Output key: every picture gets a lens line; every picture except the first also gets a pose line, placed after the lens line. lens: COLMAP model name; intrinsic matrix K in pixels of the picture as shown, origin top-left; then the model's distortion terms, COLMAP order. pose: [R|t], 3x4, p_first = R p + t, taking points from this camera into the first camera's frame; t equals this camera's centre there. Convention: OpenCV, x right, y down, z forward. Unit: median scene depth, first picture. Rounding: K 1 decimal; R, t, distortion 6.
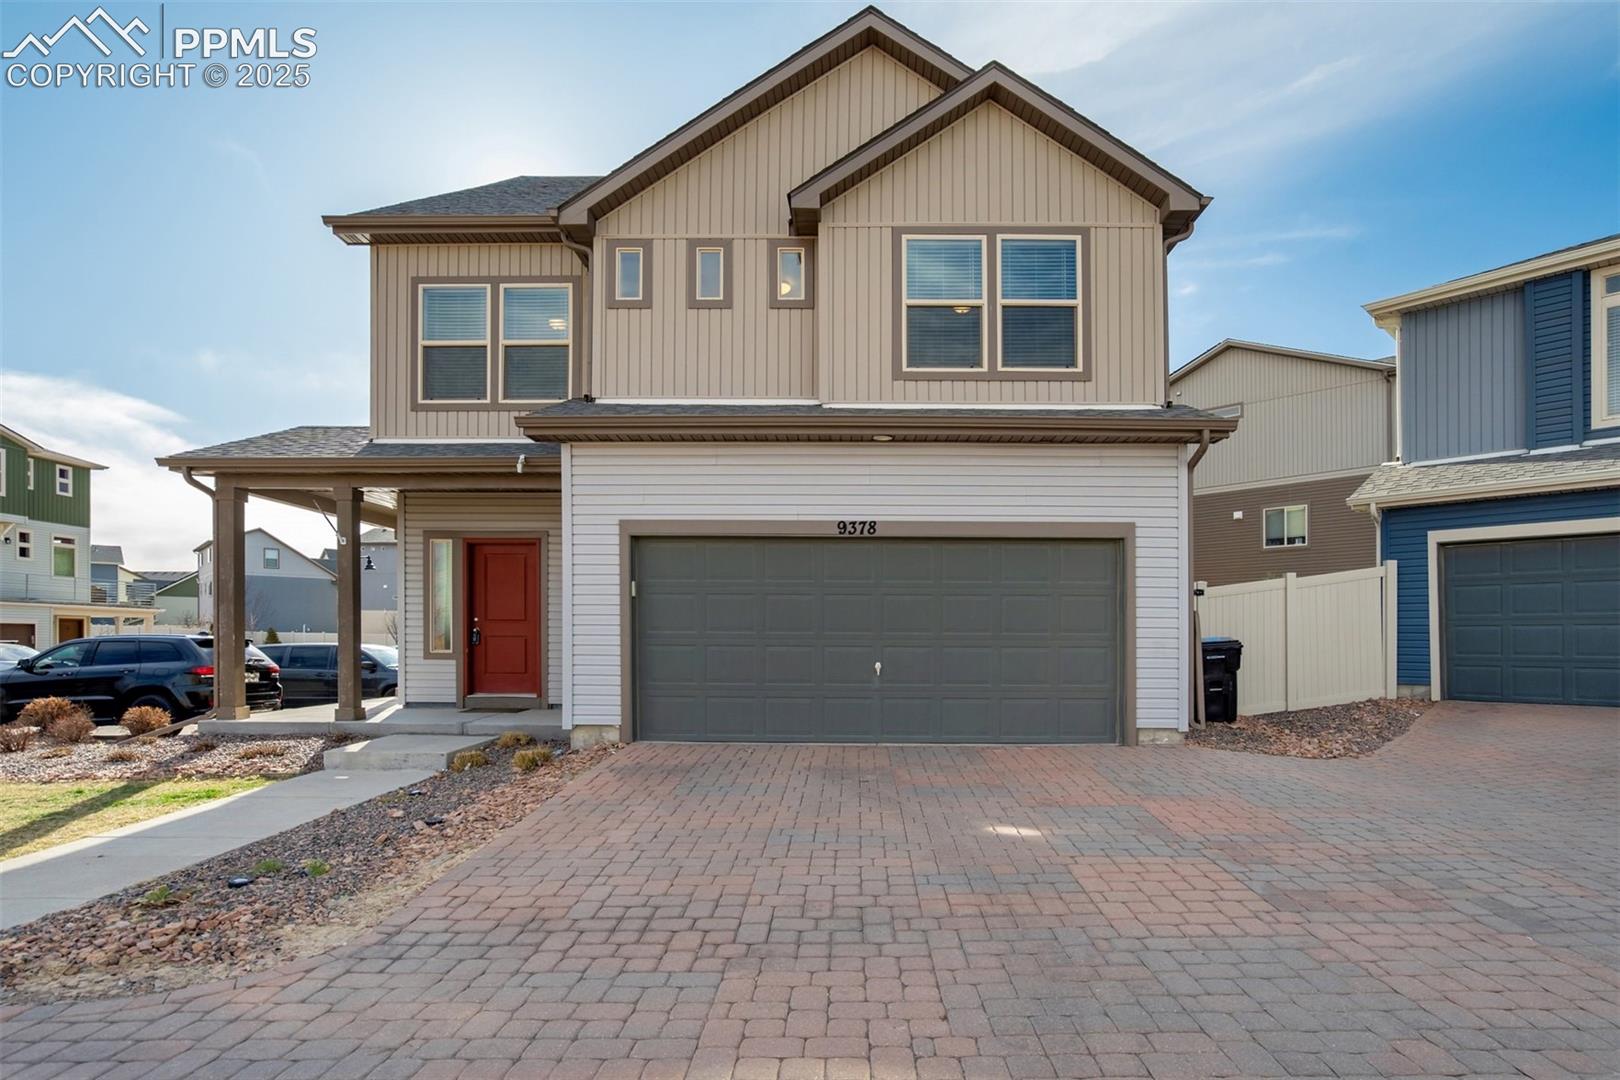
lens RADIAL K [[757.8, 0, 845.0], [0, 757.8, 640.1], [0, 0, 1]] dist [-0.005727, 0.000453]
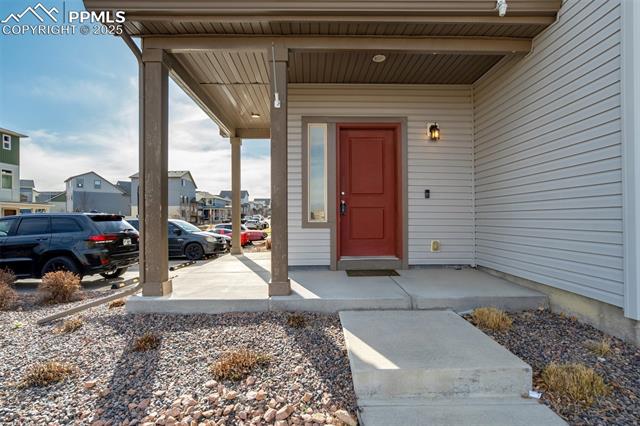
lens RADIAL K [[299.4, 0, 317.8], [0, 299.4, 212.8], [0, 0, 1]] dist [-0.005727, 0.000453]
pose [[0.999917, -0.012668, -0.002175, -0.190630], [0.012635, 0.999819, -0.014213, 0.003202], [0.002355, 0.014184, 0.999897, 0.195226]]
